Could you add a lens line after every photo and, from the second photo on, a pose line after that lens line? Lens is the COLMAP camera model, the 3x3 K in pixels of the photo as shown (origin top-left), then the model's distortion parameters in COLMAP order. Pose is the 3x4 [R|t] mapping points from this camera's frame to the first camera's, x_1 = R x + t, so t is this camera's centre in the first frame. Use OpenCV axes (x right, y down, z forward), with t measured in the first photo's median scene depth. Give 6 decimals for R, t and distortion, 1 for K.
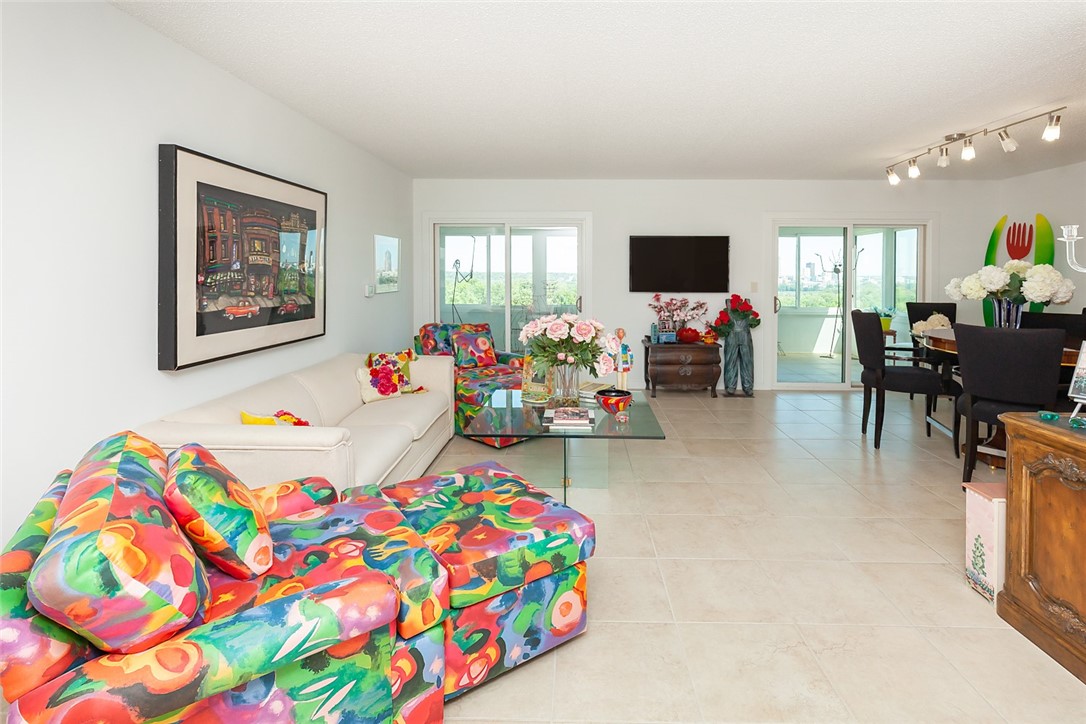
lens RADIAL K [[536.9, 0, 528.7], [0, 536.9, 275.7], [0, 0, 1]] dist [0.003099, -0.003044]
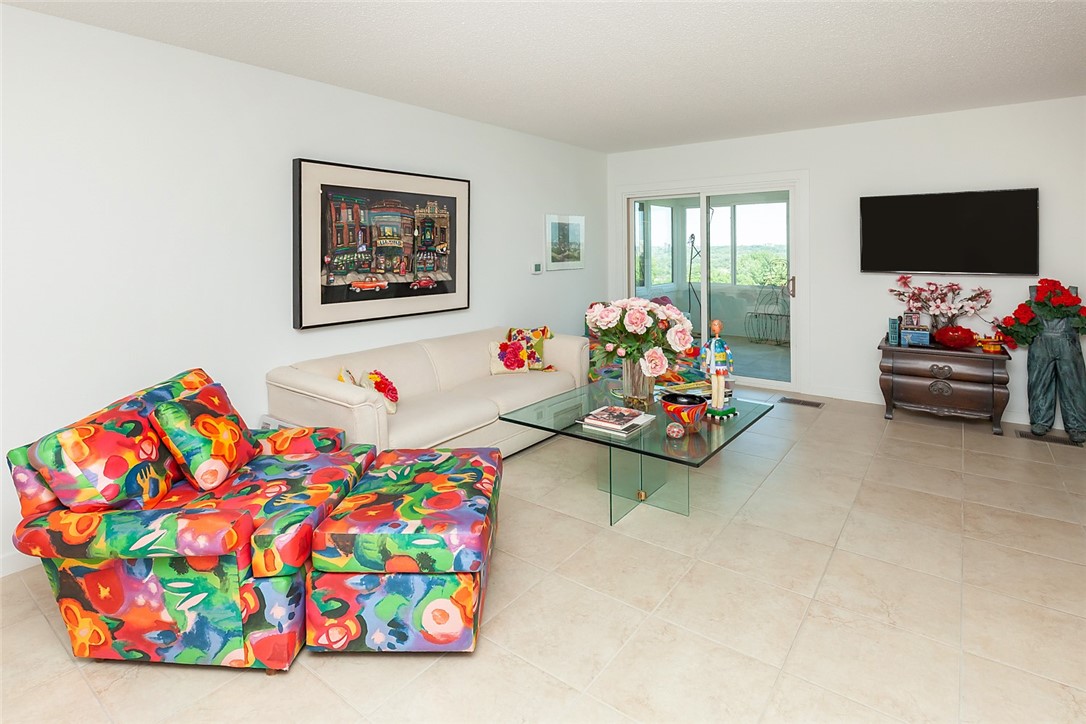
lens RADIAL K [[536.9, 0, 510.6], [0, 536.9, 252.6], [0, 0, 1]] dist [0.003099, -0.003044]
pose [[0.806006, -0.009026, -0.591839, 0.335947], [0.010703, 0.999942, -0.000675, -0.003433], [0.591811, -0.005790, 0.806056, 0.152619]]
